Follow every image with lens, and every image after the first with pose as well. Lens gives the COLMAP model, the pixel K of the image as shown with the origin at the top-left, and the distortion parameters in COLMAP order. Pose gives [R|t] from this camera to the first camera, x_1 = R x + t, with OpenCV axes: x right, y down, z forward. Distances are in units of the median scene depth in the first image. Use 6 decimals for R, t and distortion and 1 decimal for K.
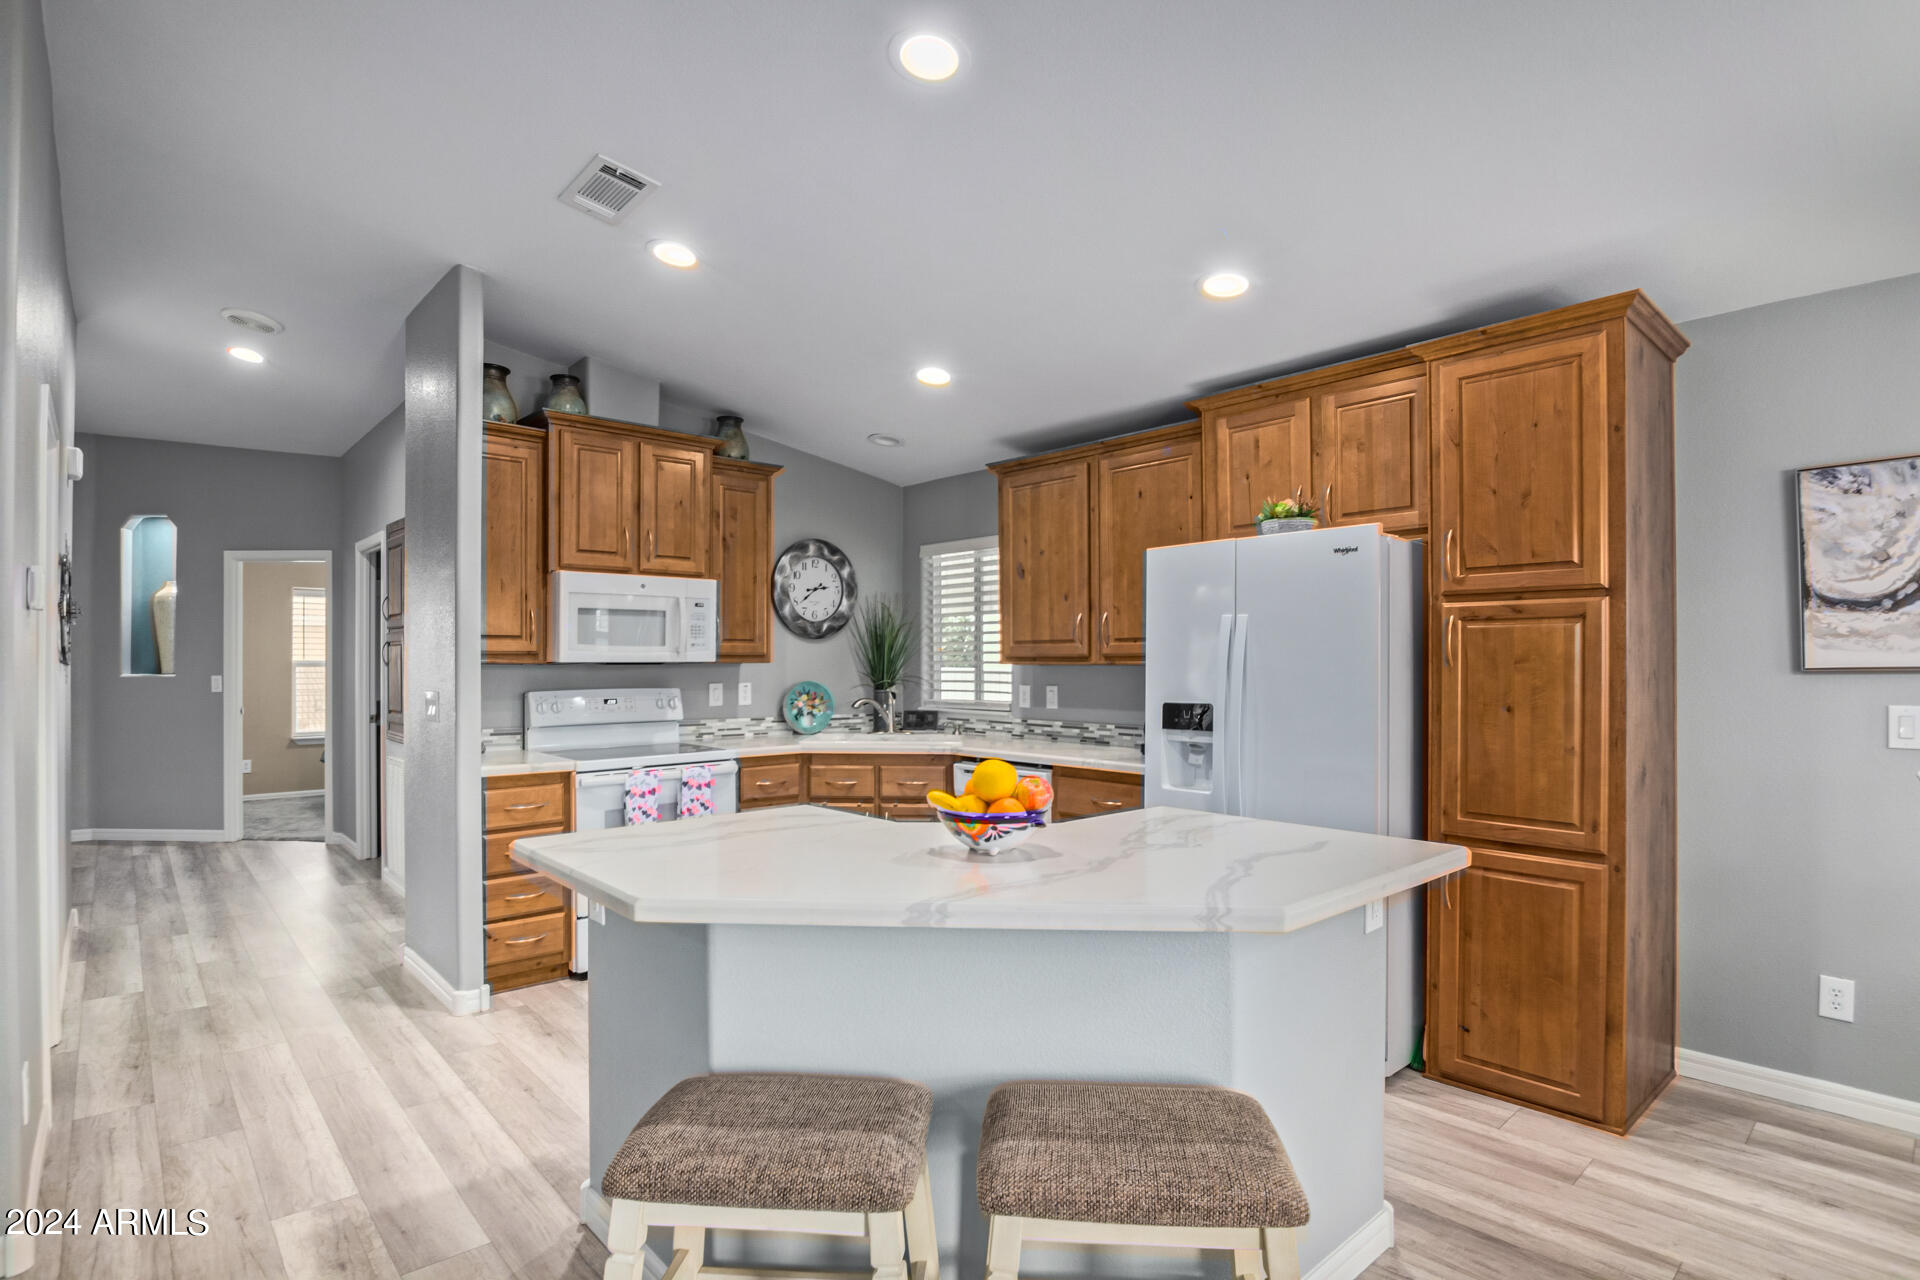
lens RADIAL K [[968.7, 0, 945.2], [0, 968.7, 646.7], [0, 0, 1]] dist [-0.024684, -0.001134]
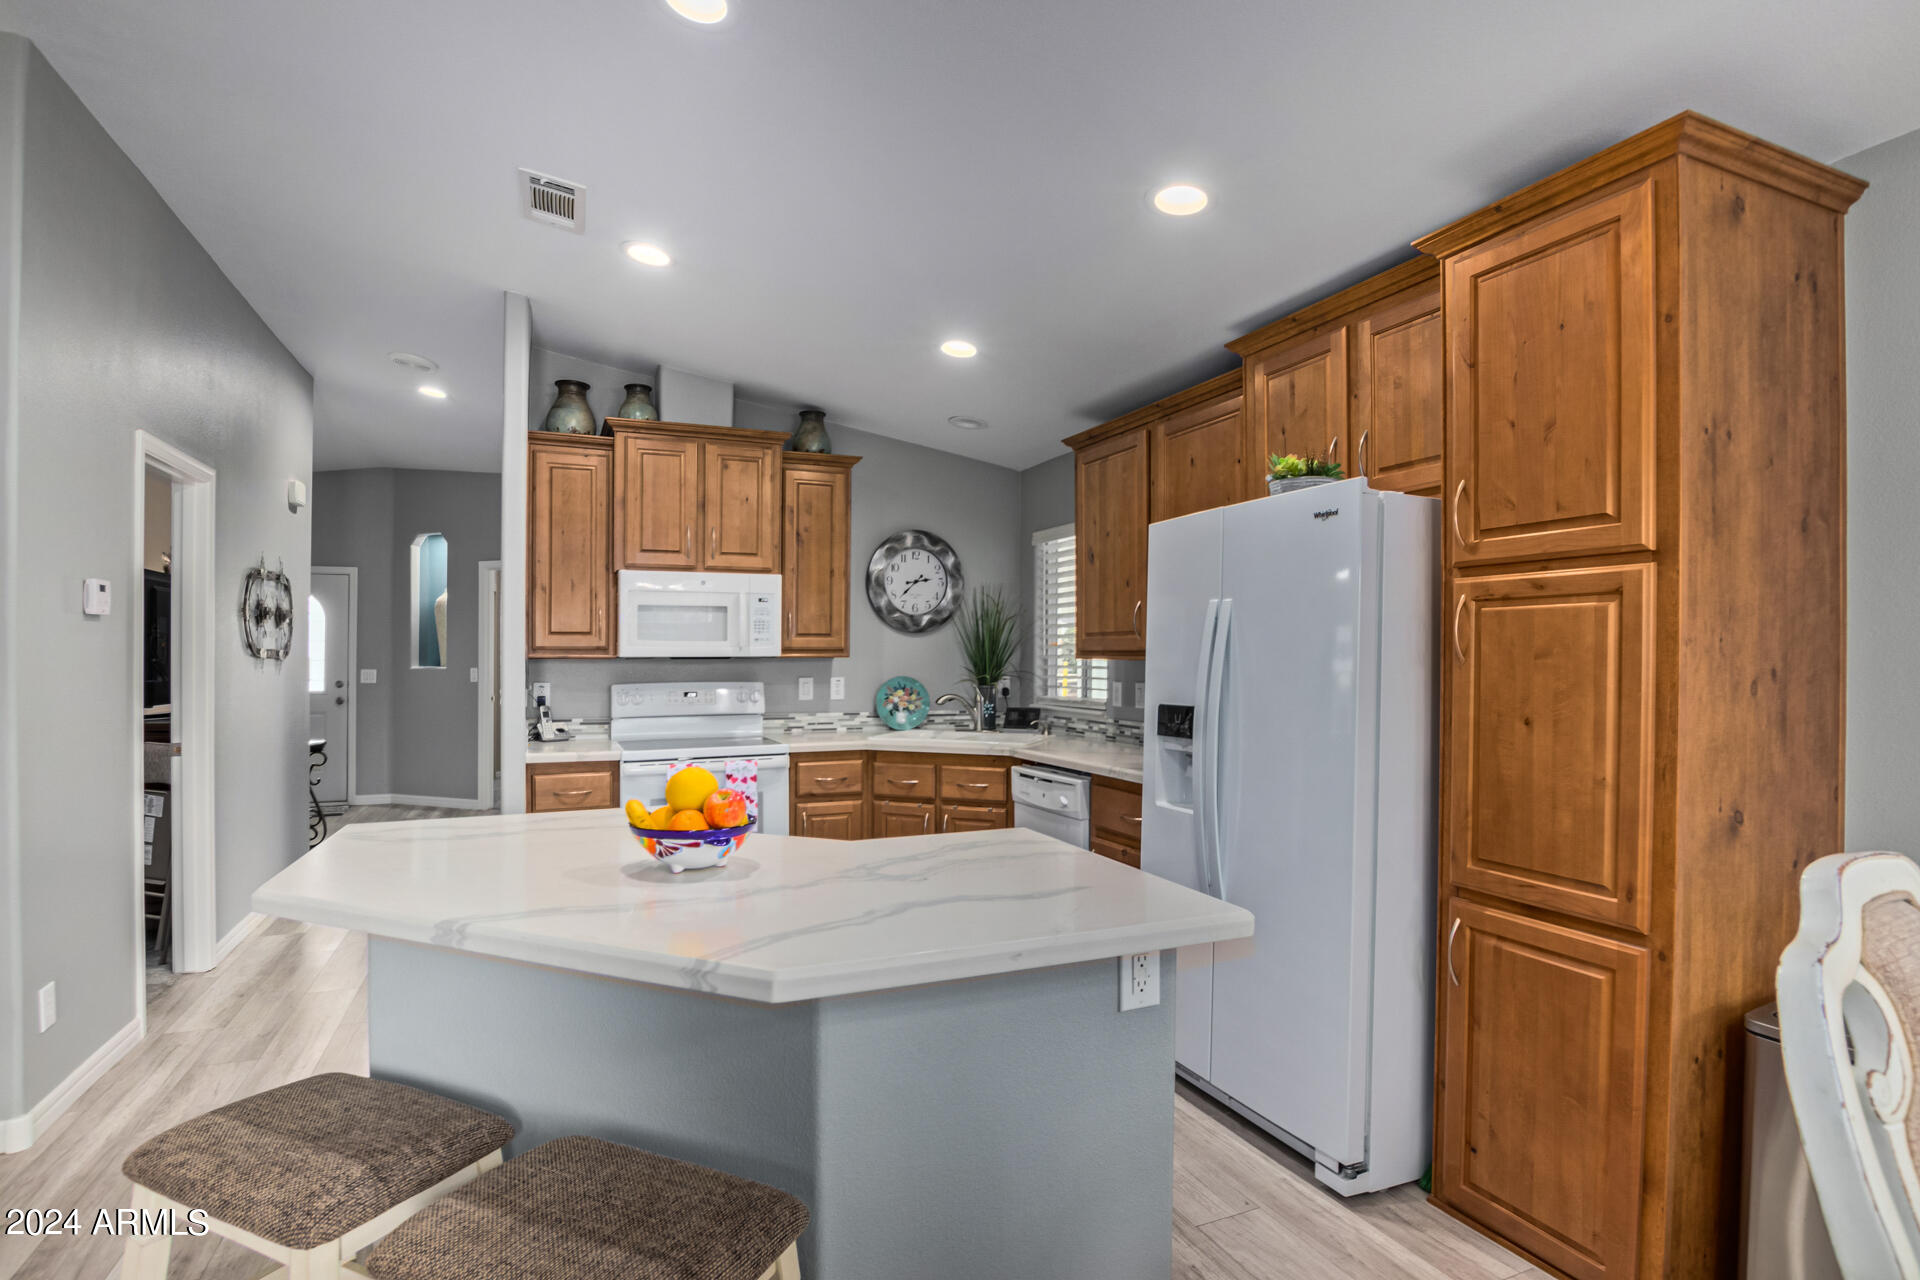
lens RADIAL K [[968.7, 0, 945.2], [0, 968.7, 646.7], [0, 0, 1]] dist [-0.024684, -0.001134]
pose [[0.944859, -0.003571, -0.327458, 0.259289], [0.005654, 0.999969, 0.005410, 0.001215], [0.327429, -0.006963, 0.944850, 0.106635]]
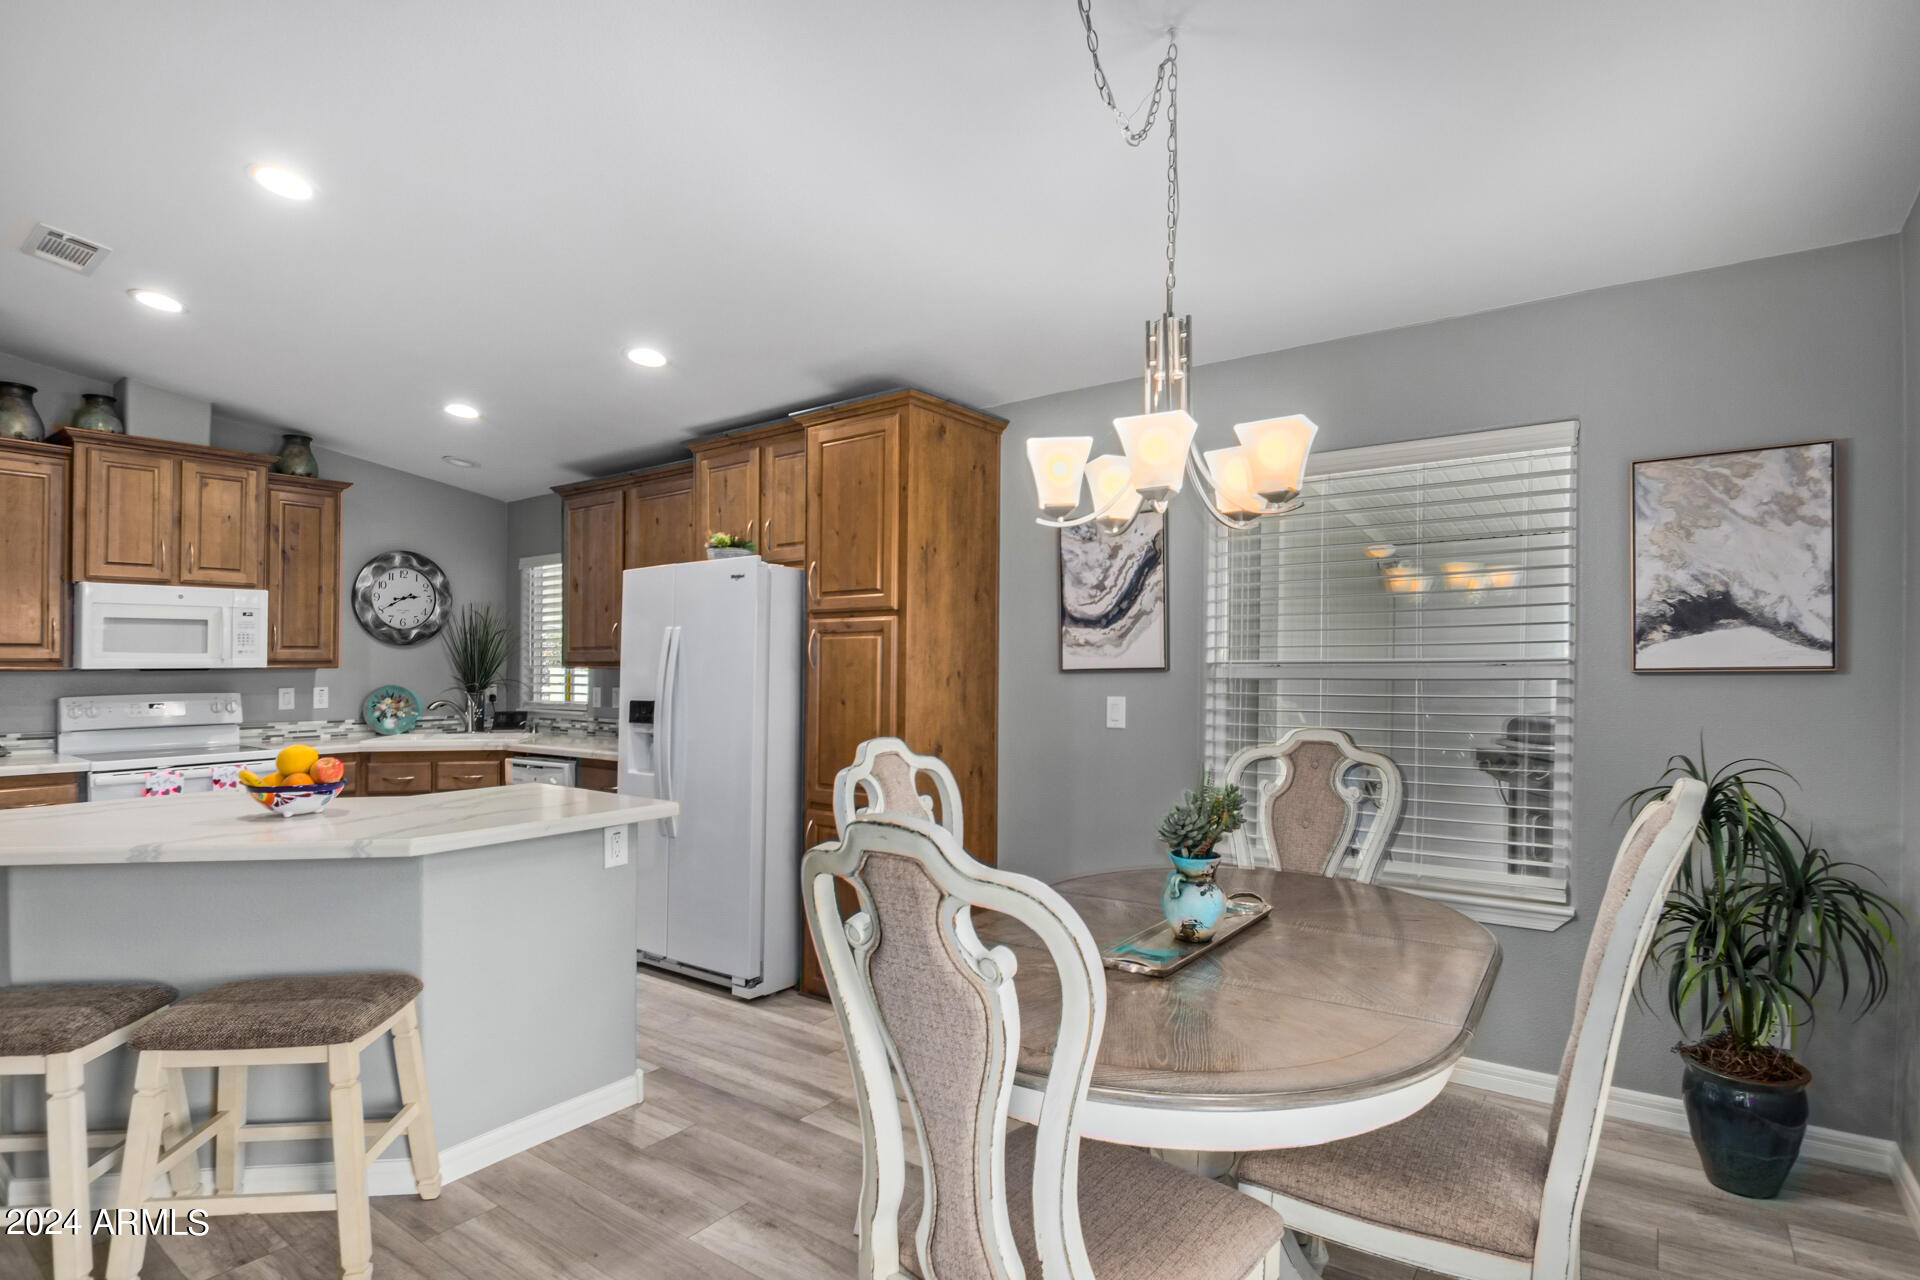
lens RADIAL K [[986.4, 0, 965.1], [0, 986.4, 647.3], [0, 0, 1]] dist [-0.026043, -0.001533]
pose [[0.978971, -0.001539, 0.203992, 0.303112], [0.001694, 0.999998, -0.000581, -0.004987], [-0.203990, 0.000914, 0.978972, -0.210053]]
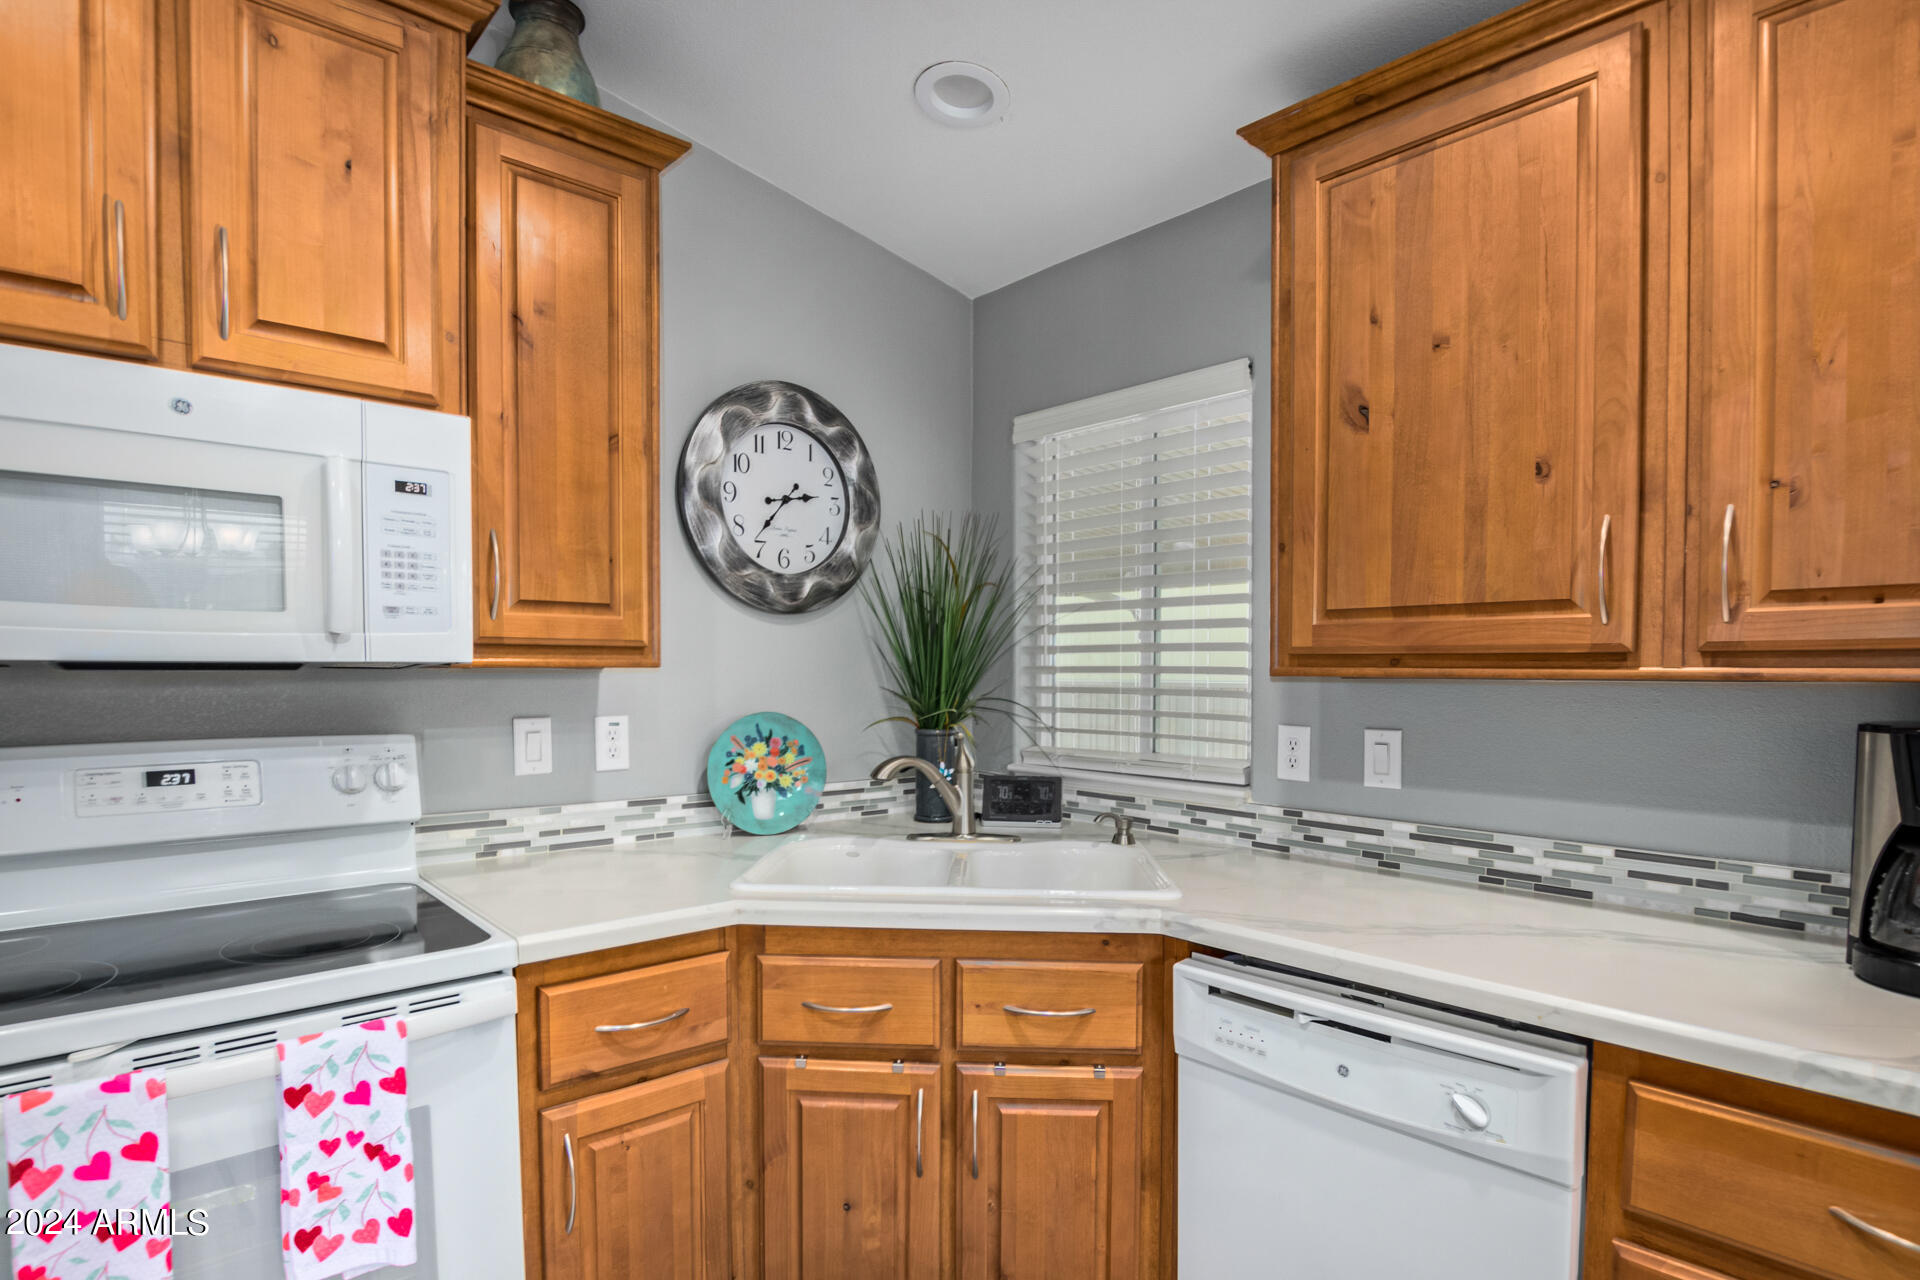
lens RADIAL K [[963.5, 0, 934.9], [0, 963.5, 724.7], [0, 0, 1]] dist [-0.022754, 0.000047]
pose [[0.999925, 0.005959, -0.010680, -0.074661], [-0.005168, 0.997344, 0.072645, 0.012038], [0.011084, -0.072585, 0.997301, 0.681466]]
